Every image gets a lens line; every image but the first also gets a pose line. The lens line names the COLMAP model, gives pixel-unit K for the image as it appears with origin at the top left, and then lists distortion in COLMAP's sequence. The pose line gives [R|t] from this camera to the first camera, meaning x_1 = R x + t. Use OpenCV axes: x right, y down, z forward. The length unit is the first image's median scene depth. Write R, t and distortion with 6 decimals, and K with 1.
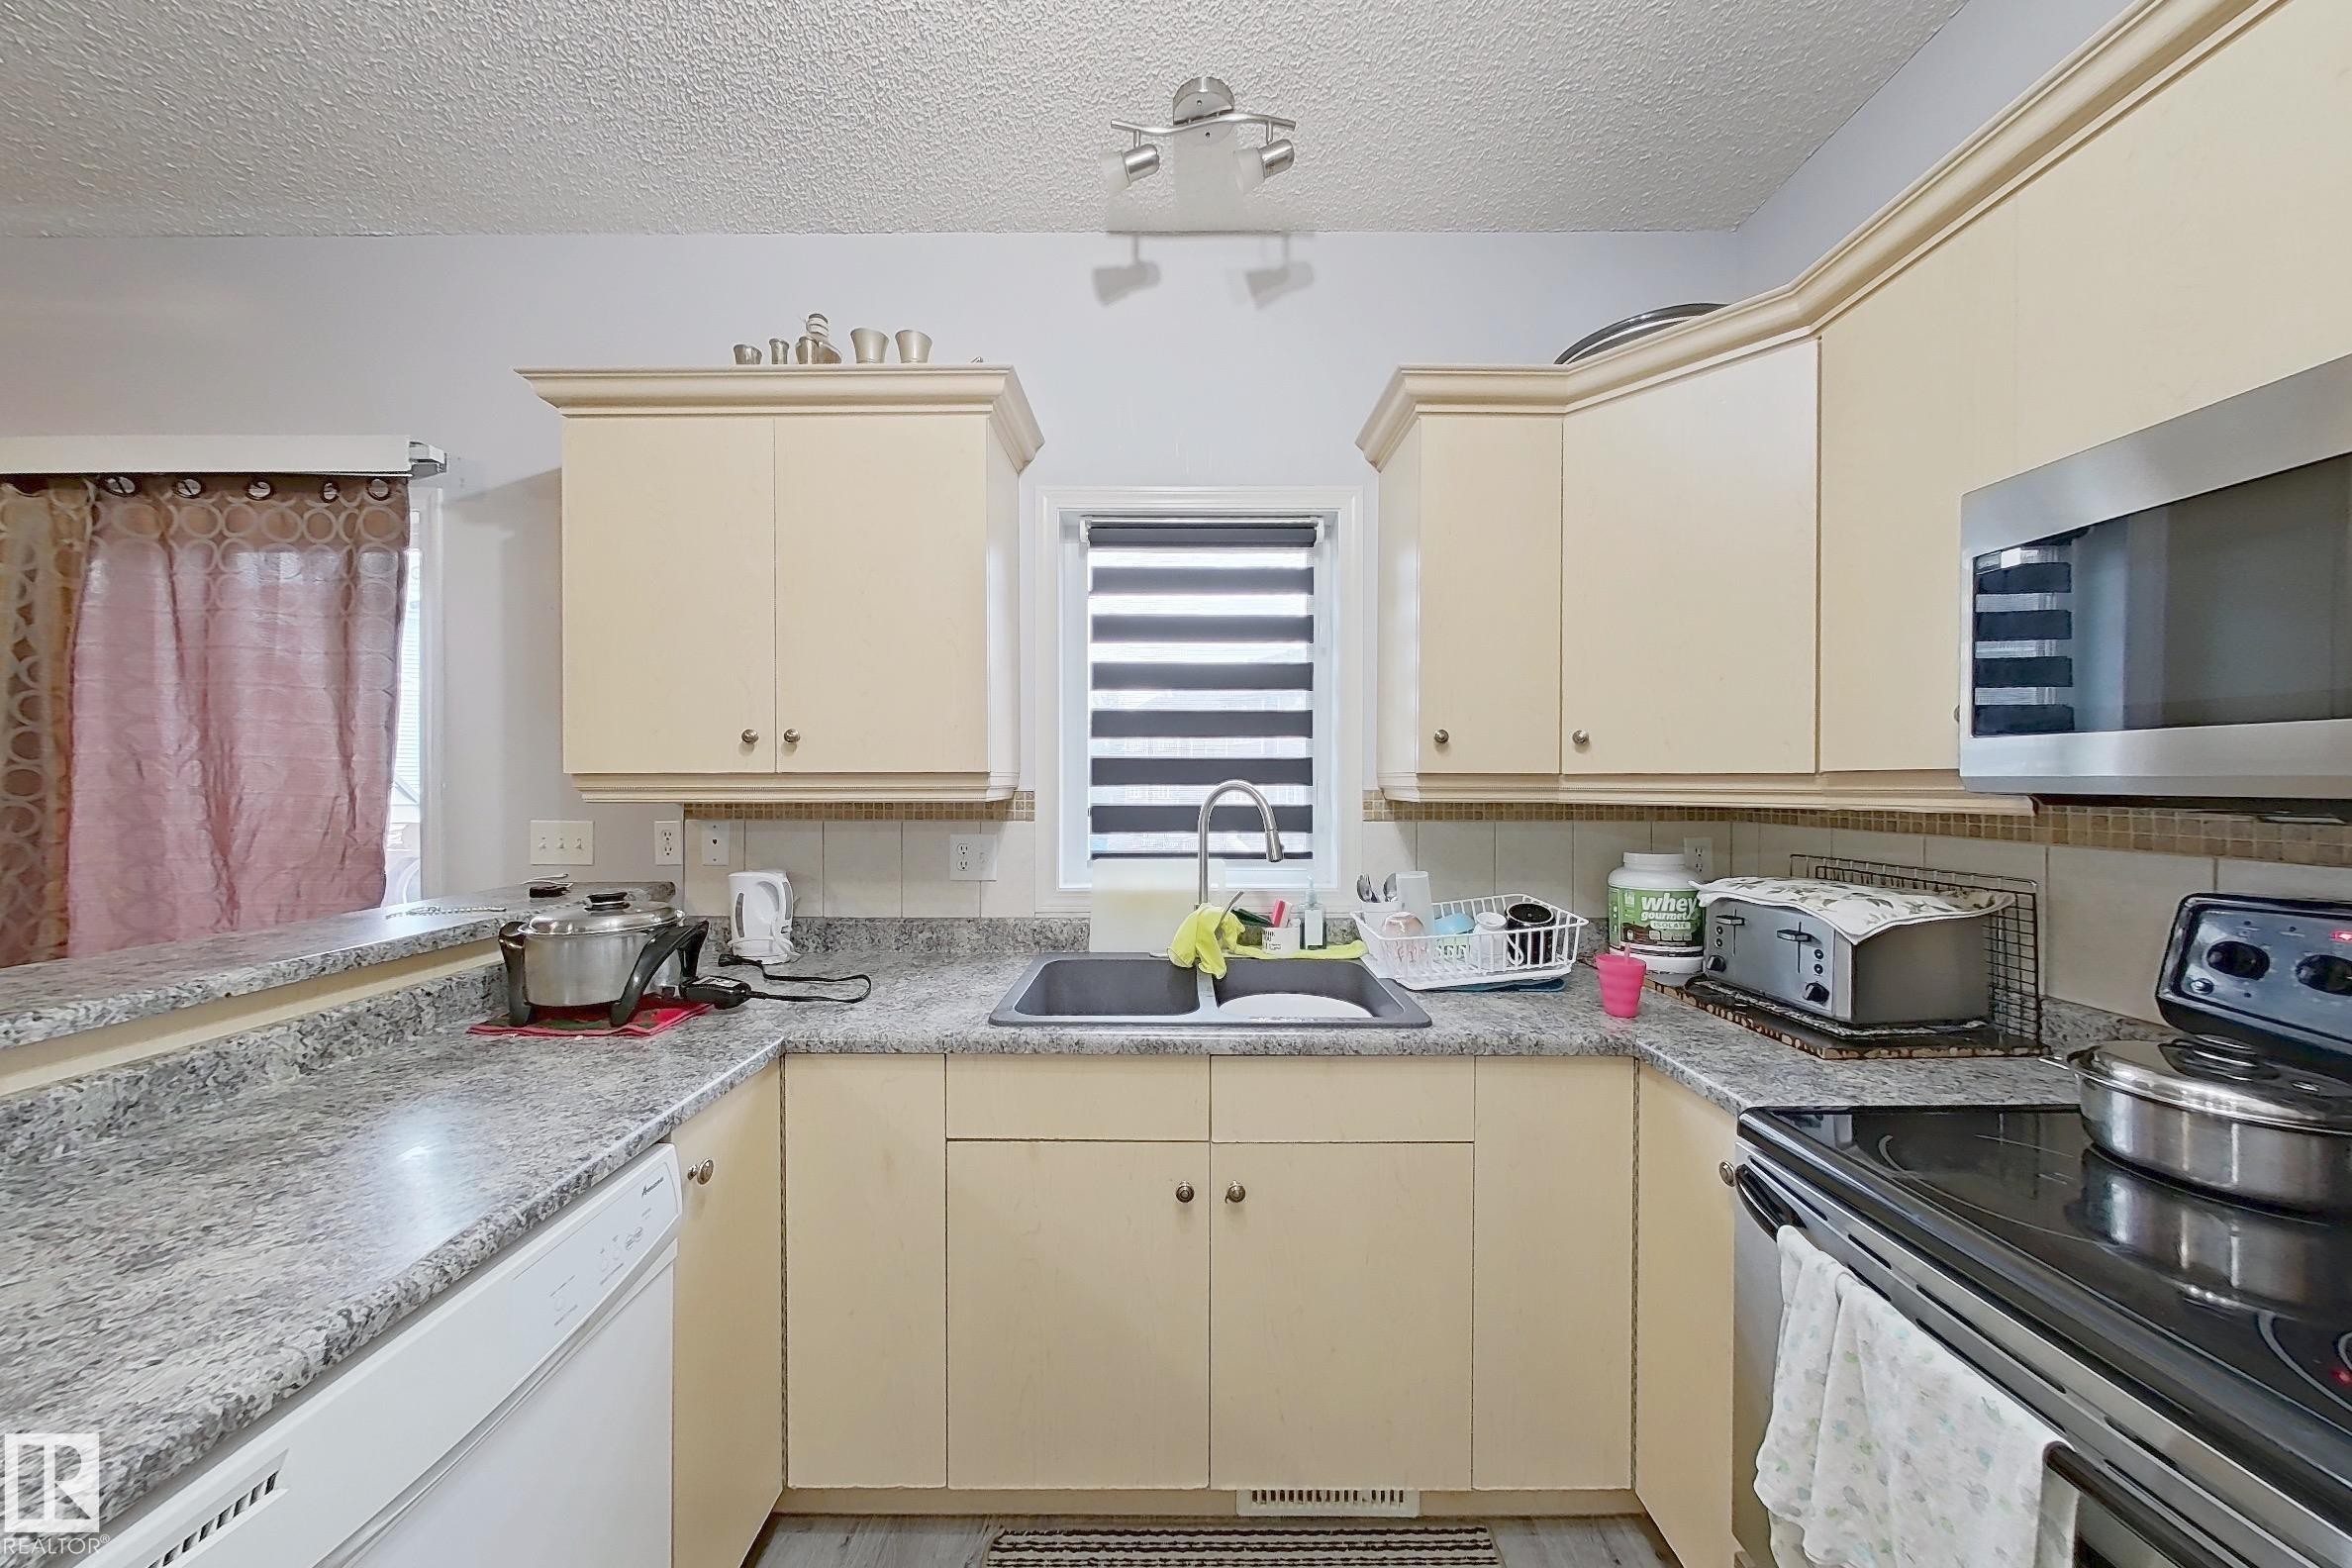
lens RADIAL K [[746.0, 0, 1187.3], [0, 746.0, 782.3], [0, 0, 1]] dist [-0.000351, -0.000206]
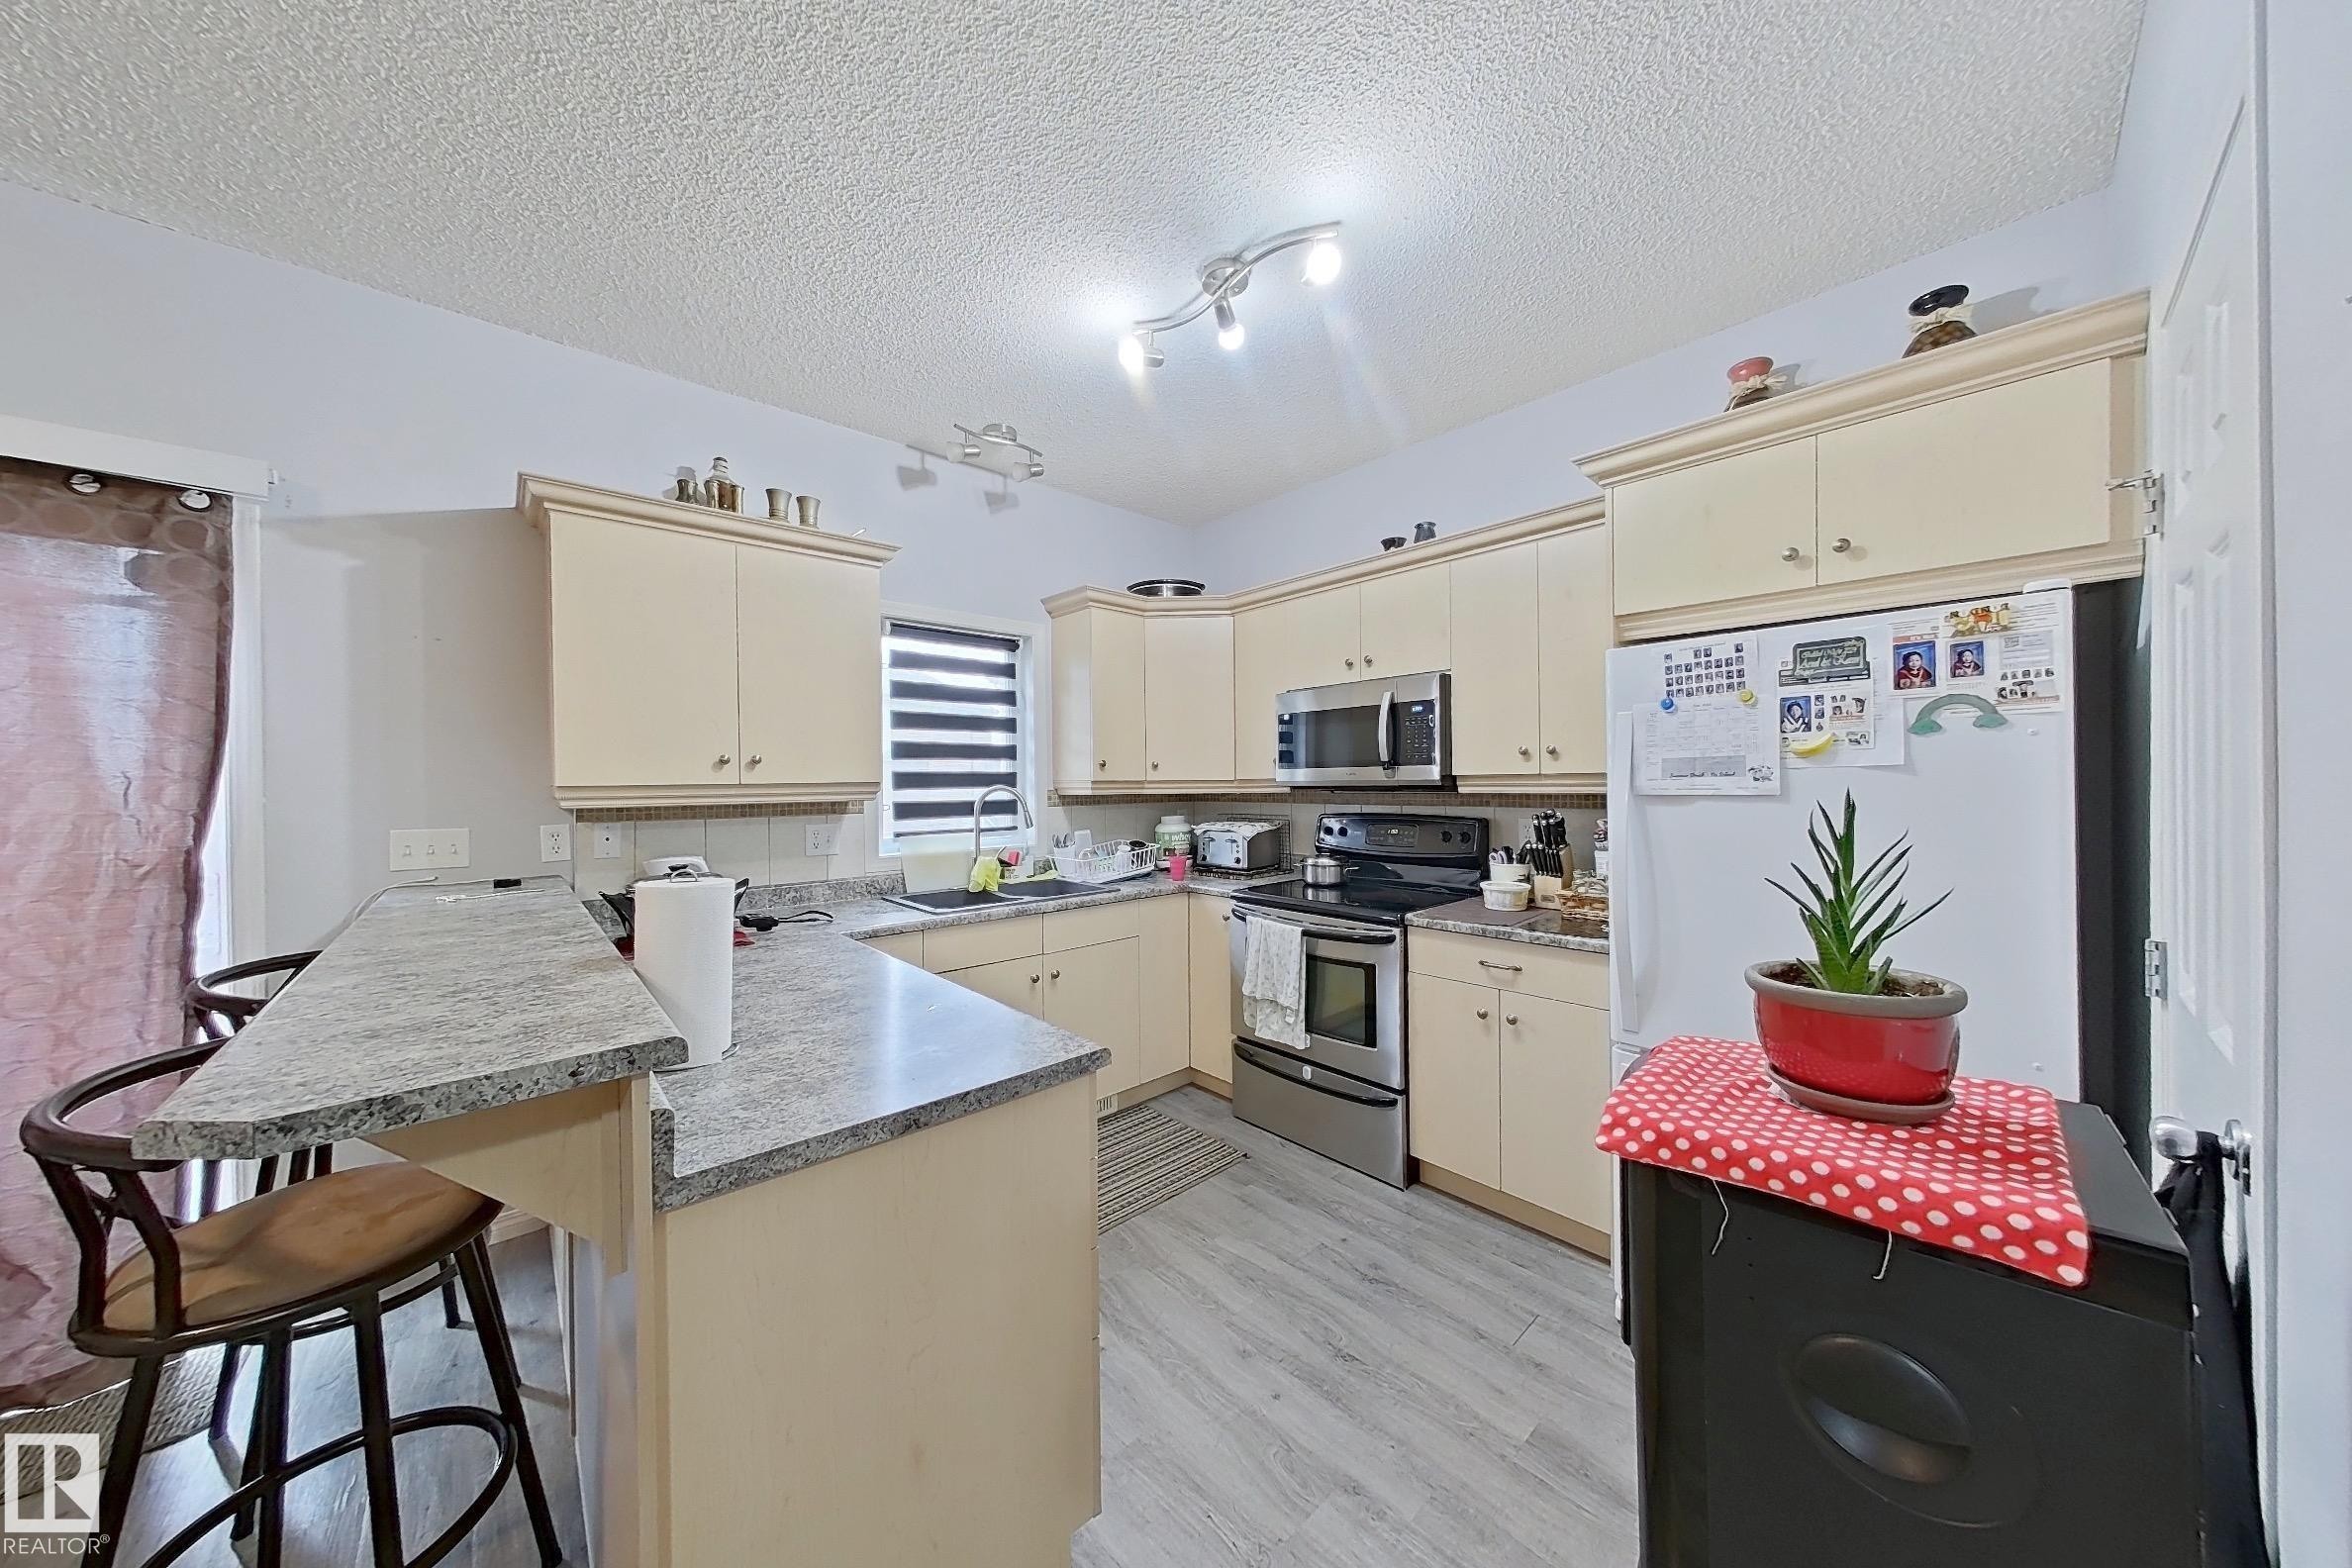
lens RADIAL K [[819.5, 0, 1177.2], [0, 819.5, 780.8], [0, 0, 1]] dist [-0.001644, 0.000037]
pose [[0.730603, -0.008567, 0.682749, -0.977560], [0.013314, 0.999910, -0.001700, -0.004655], [-0.682673, 0.010332, 0.730651, -0.747515]]
